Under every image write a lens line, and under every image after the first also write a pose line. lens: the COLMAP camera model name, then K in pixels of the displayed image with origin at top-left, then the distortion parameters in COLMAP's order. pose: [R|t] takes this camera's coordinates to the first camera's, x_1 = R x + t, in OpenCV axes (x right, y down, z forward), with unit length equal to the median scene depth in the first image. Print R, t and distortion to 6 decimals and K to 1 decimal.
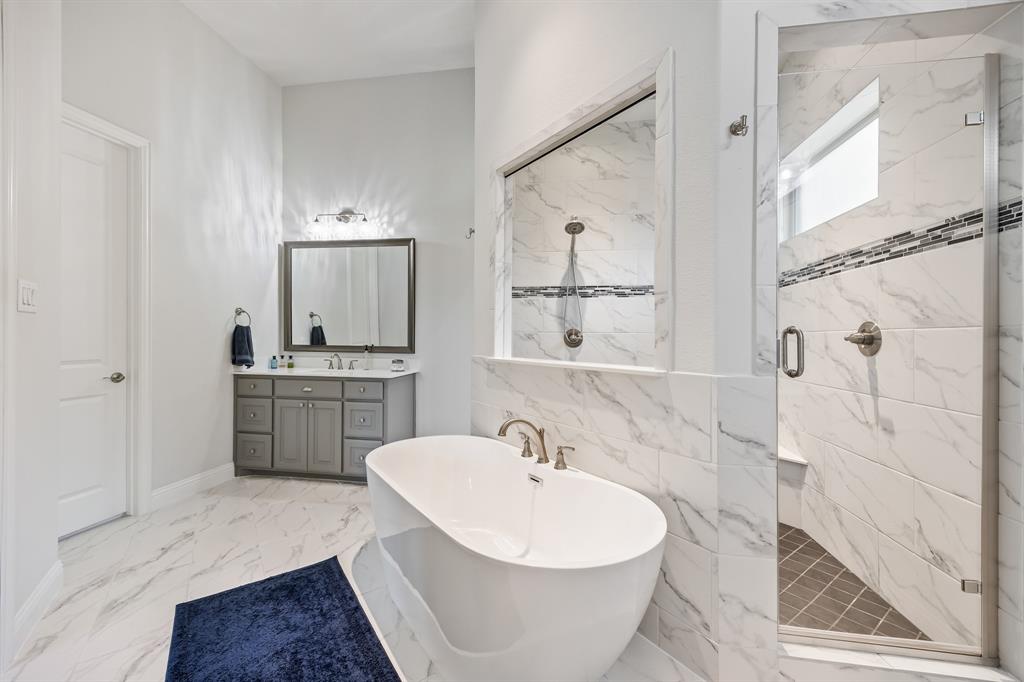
lens RADIAL K [[395.7, 0, 522.5], [0, 395.7, 337.6], [0, 0, 1]] dist [0.001264, -0.001428]
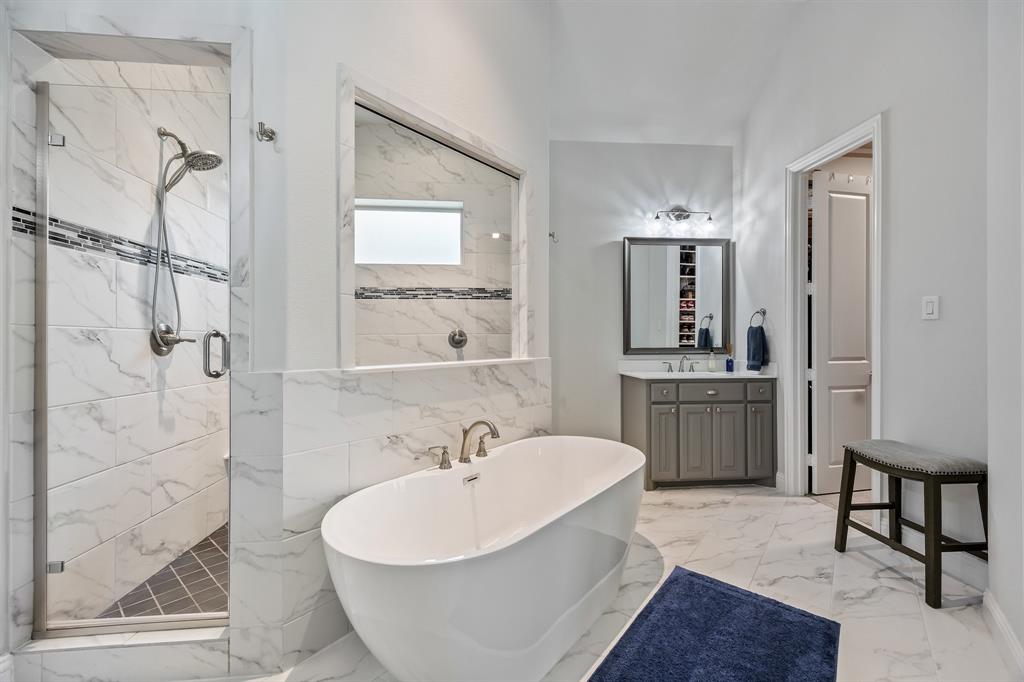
lens RADIAL K [[395.7, 0, 507.6], [0, 395.7, 342.3], [0, 0, 1]] dist [0.001264, -0.001428]
pose [[-0.201517, -0.009100, 0.979443, -0.919739], [0.001627, 0.999952, 0.009625, 0.001128], [-0.979484, 0.003533, -0.201492, 1.056066]]
